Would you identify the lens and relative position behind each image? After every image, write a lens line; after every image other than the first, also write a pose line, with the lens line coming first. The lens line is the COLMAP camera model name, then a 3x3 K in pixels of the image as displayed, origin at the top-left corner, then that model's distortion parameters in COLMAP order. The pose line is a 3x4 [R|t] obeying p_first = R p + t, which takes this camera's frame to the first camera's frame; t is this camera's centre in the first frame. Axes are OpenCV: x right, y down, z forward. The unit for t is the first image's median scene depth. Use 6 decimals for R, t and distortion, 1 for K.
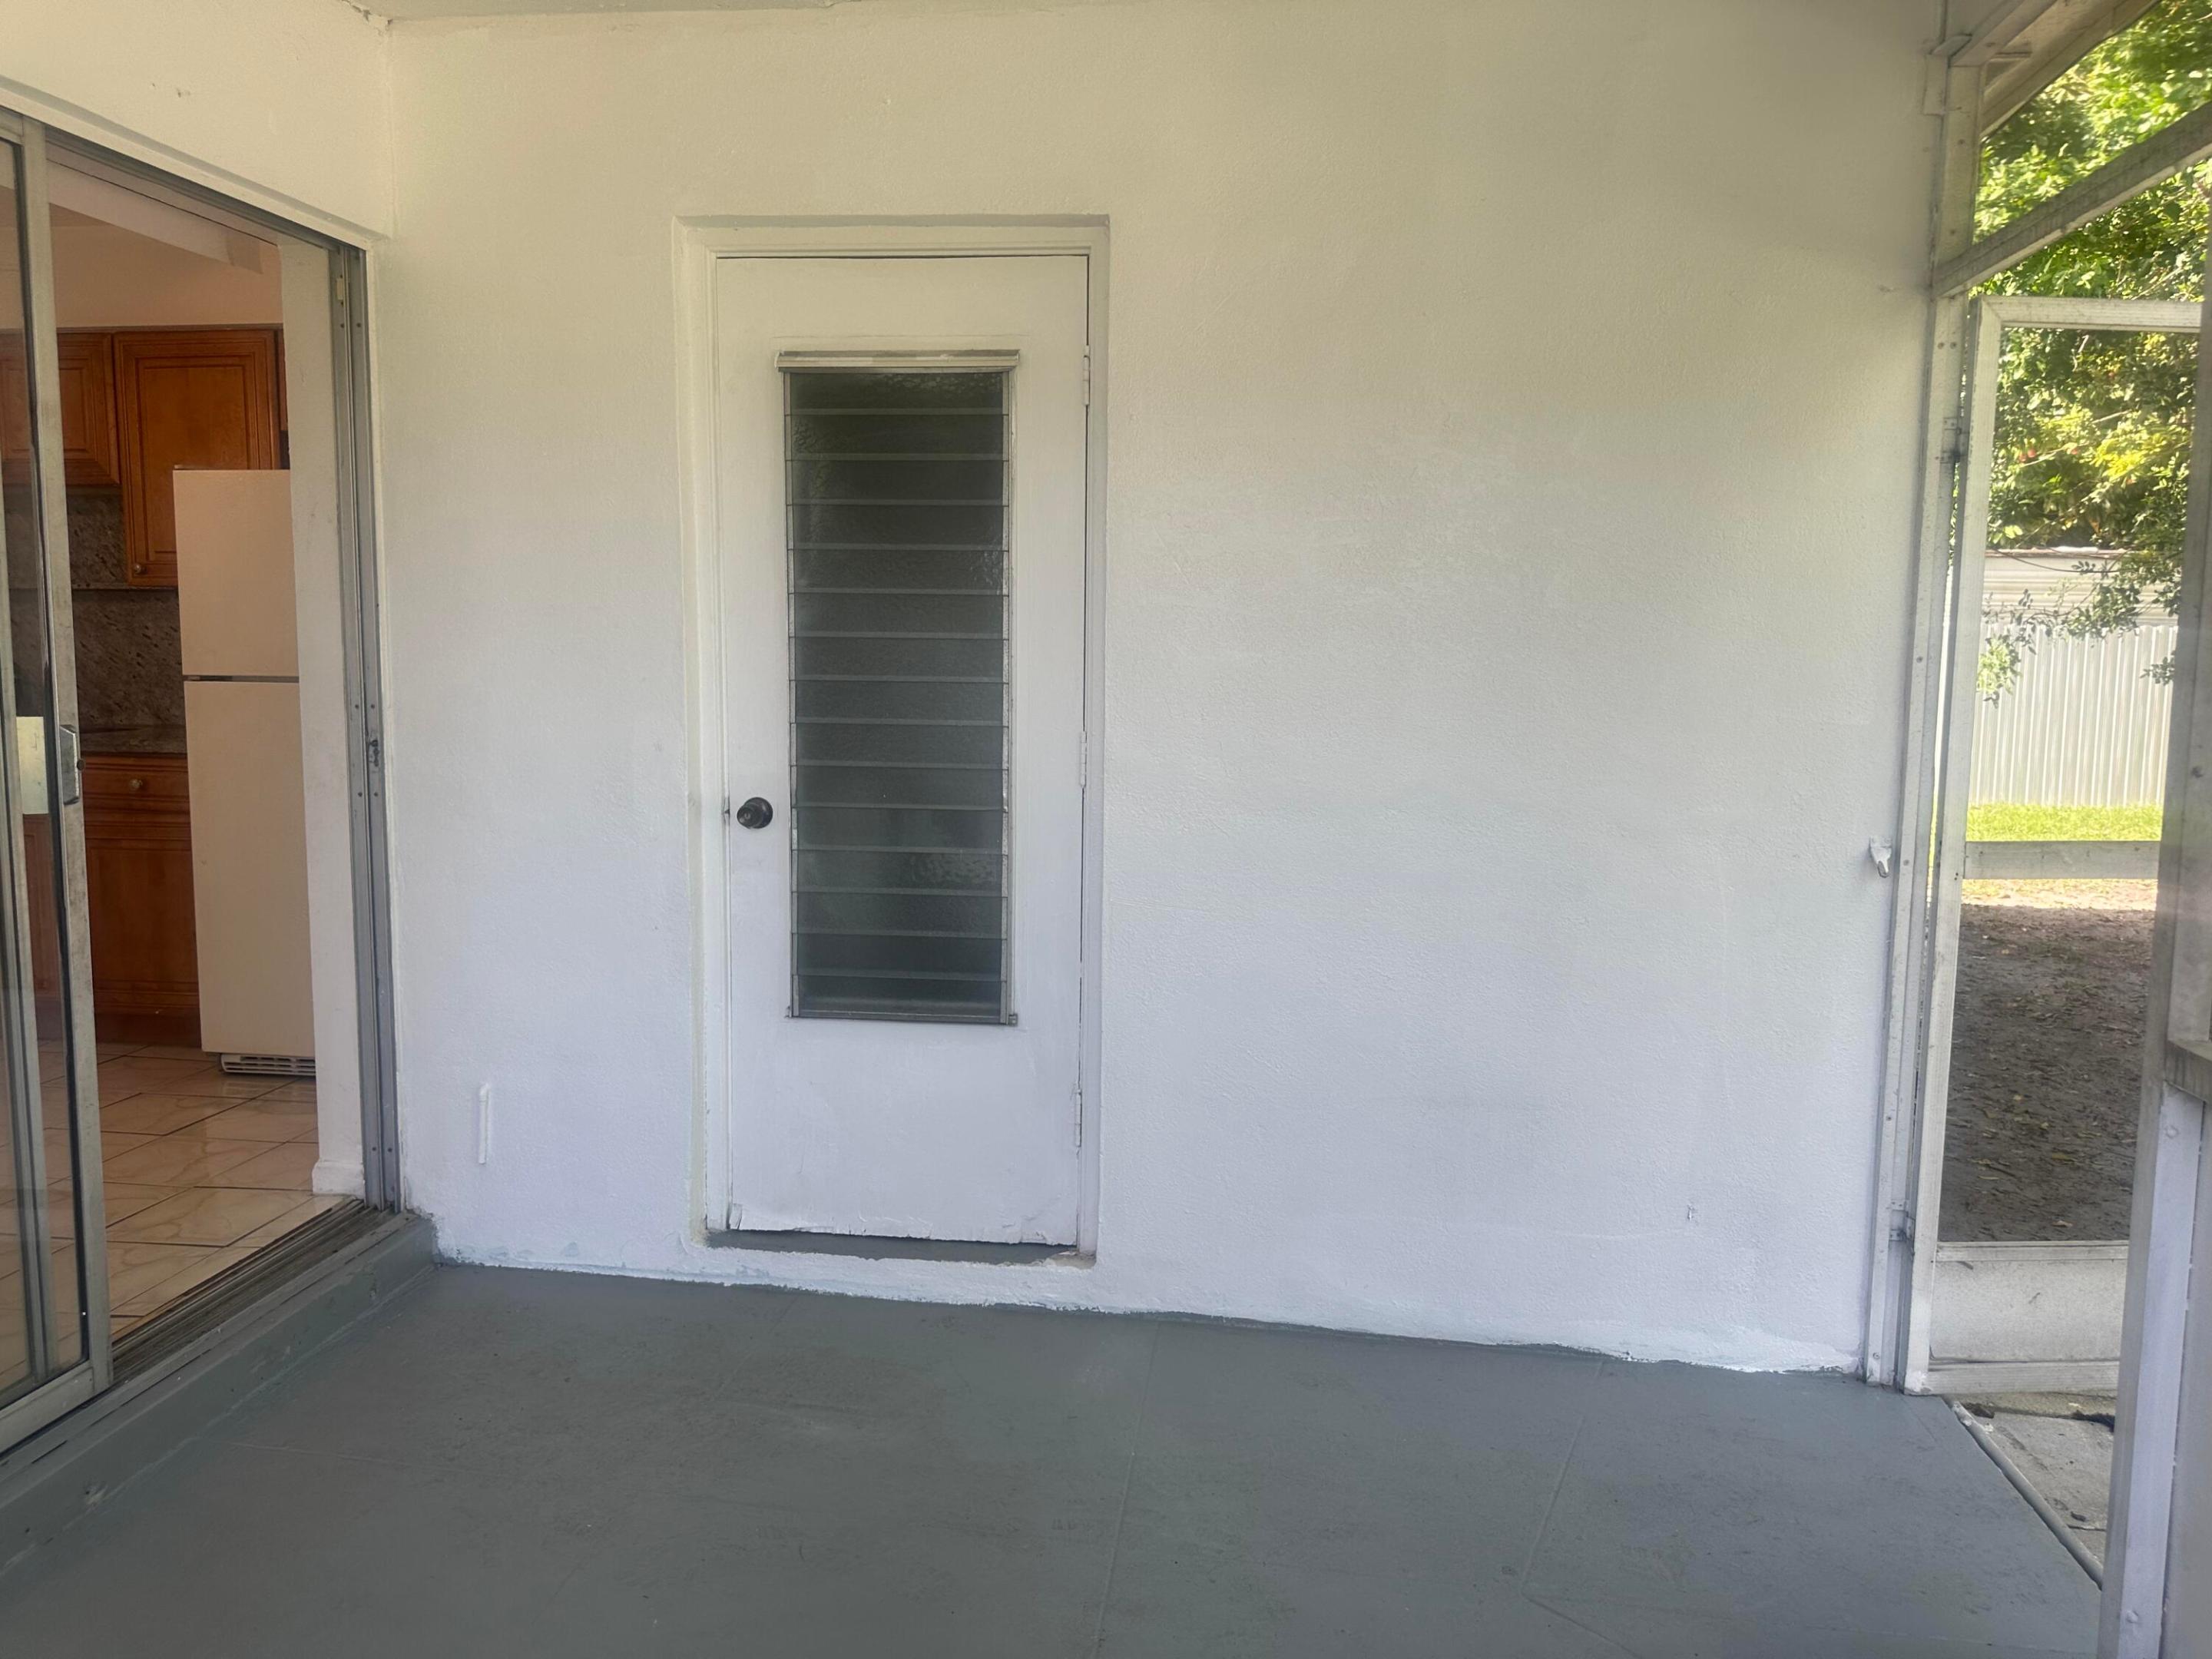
lens RADIAL K [[1545.9, 0, 1129.6], [0, 1545.9, 819.8], [0, 0, 1]] dist [0.082055, -0.152657]
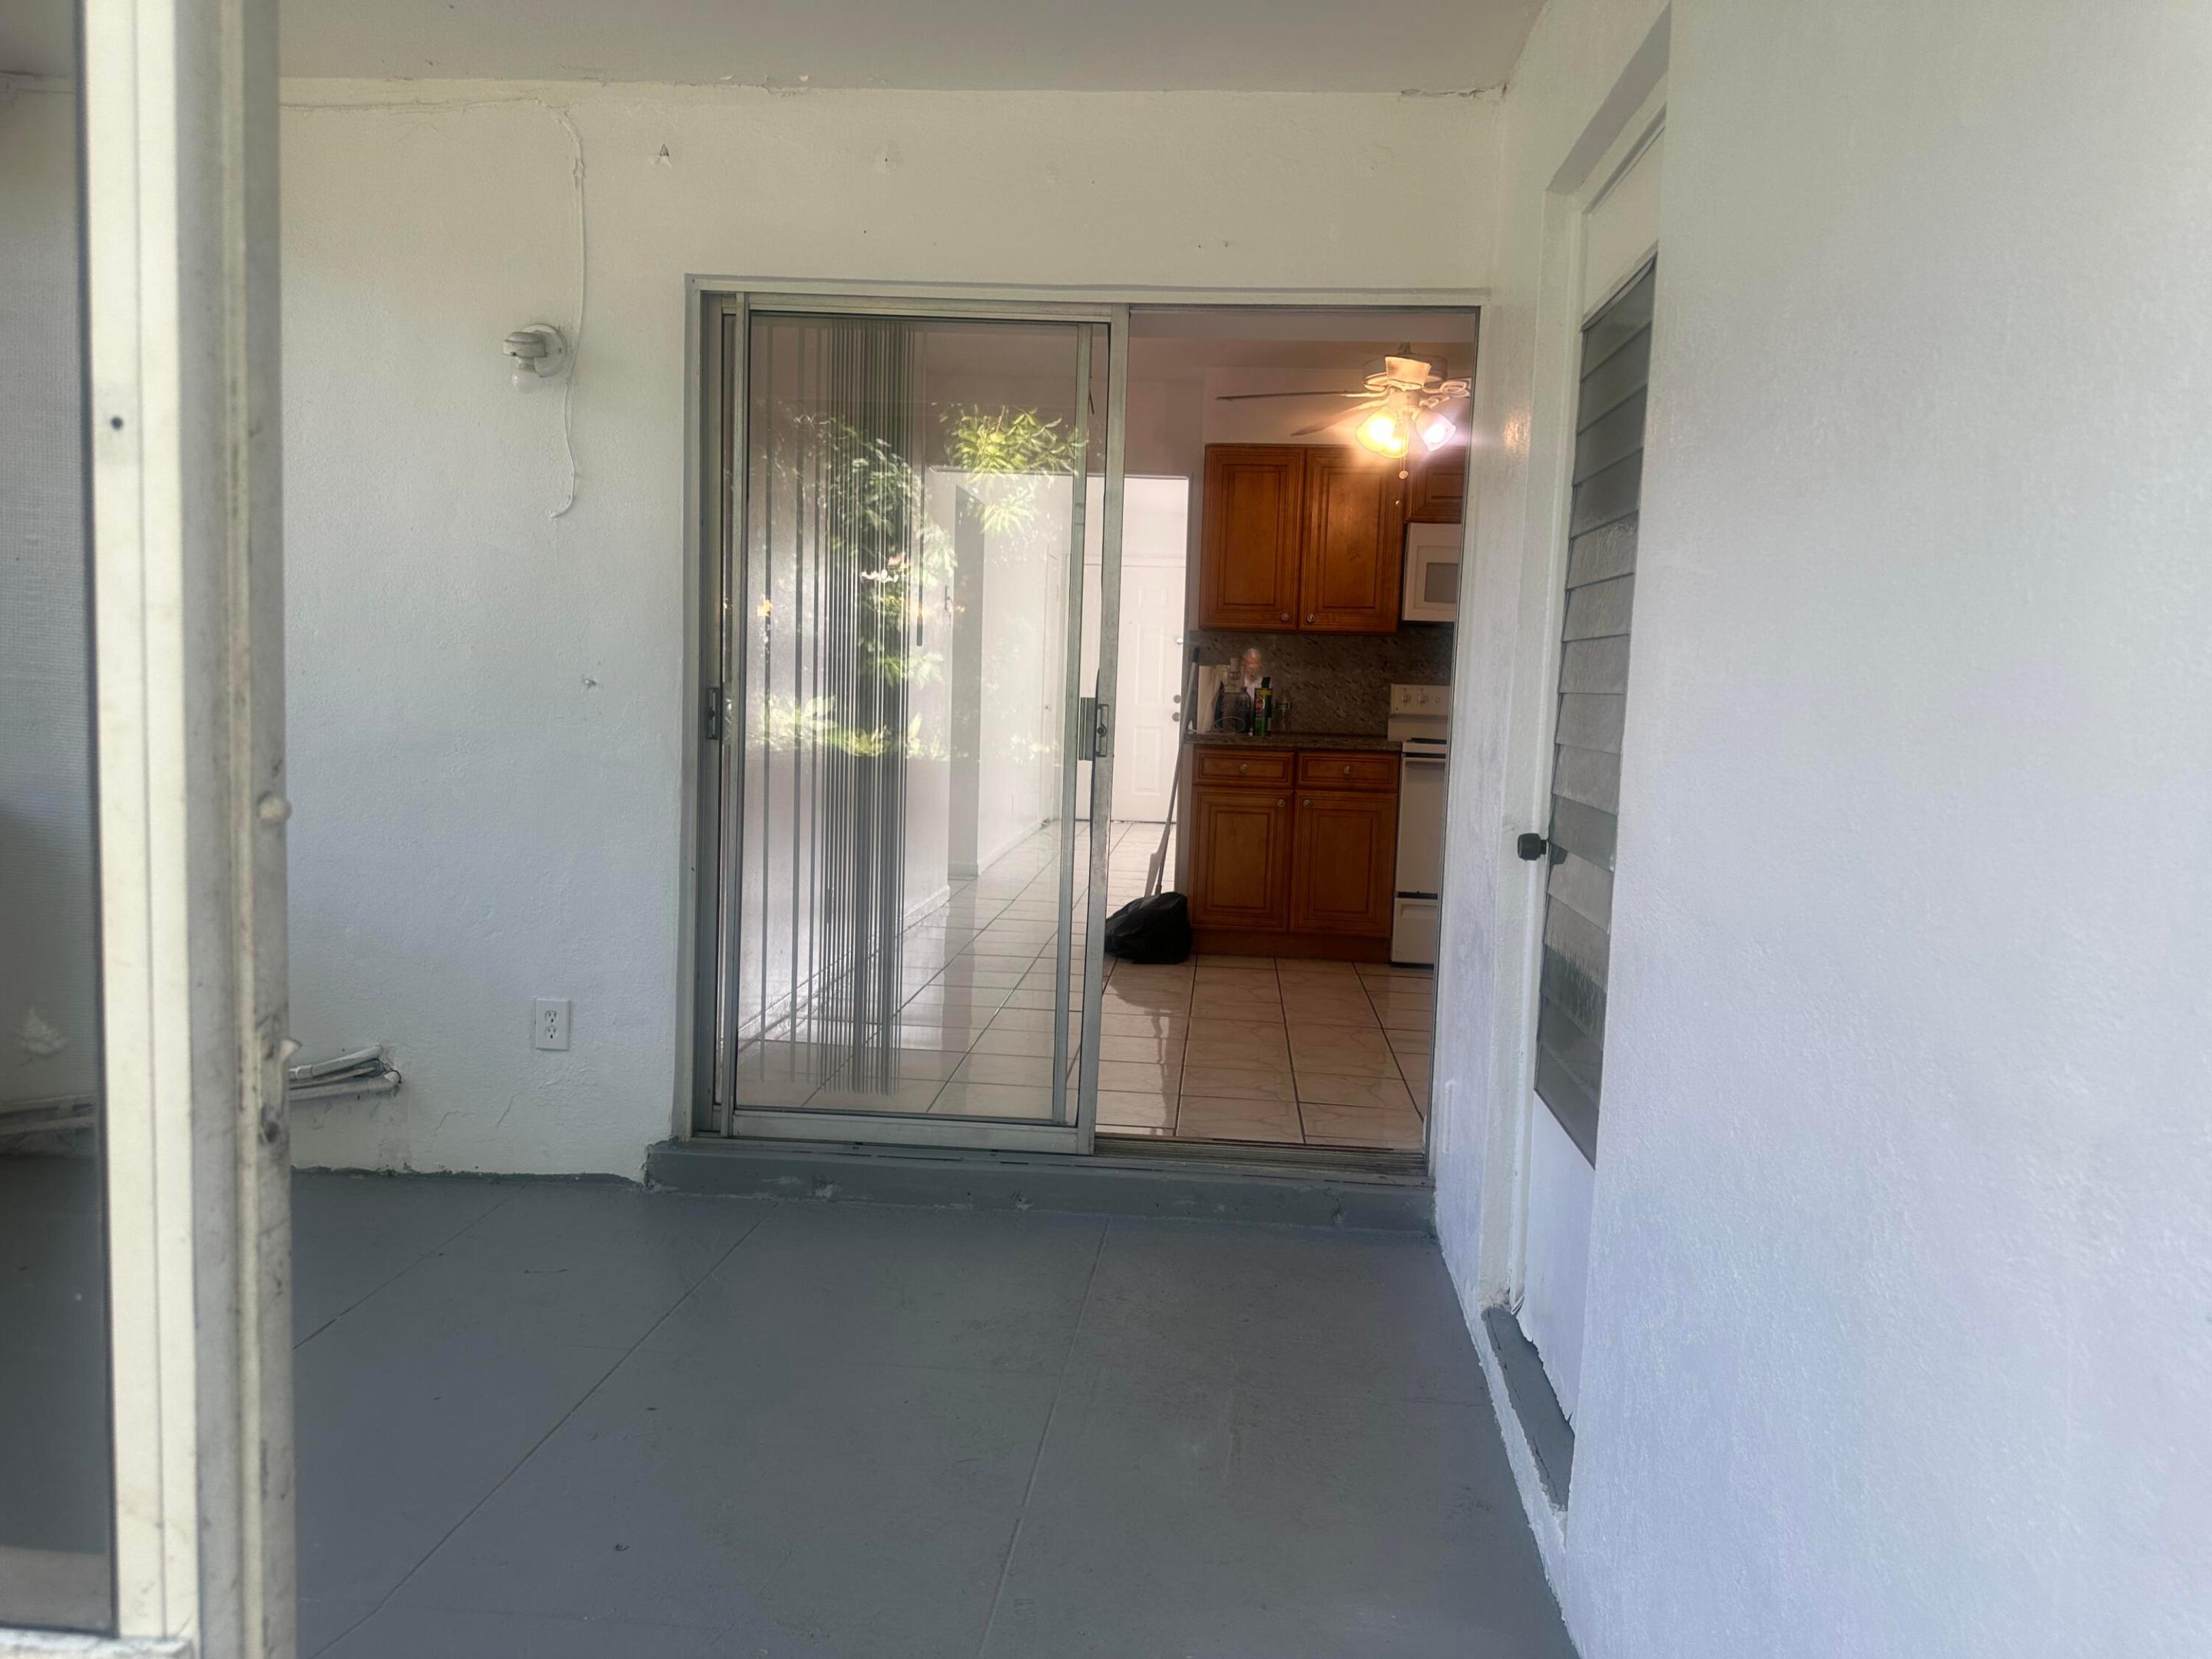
lens RADIAL K [[1545.9, 0, 1129.6], [0, 1545.9, 819.8], [0, 0, 1]] dist [0.082055, -0.152657]
pose [[0.017241, 0.080922, -0.996571, 0.658406], [-0.139205, 0.987206, 0.077753, -0.058674], [0.990113, 0.137388, 0.028285, 0.790629]]
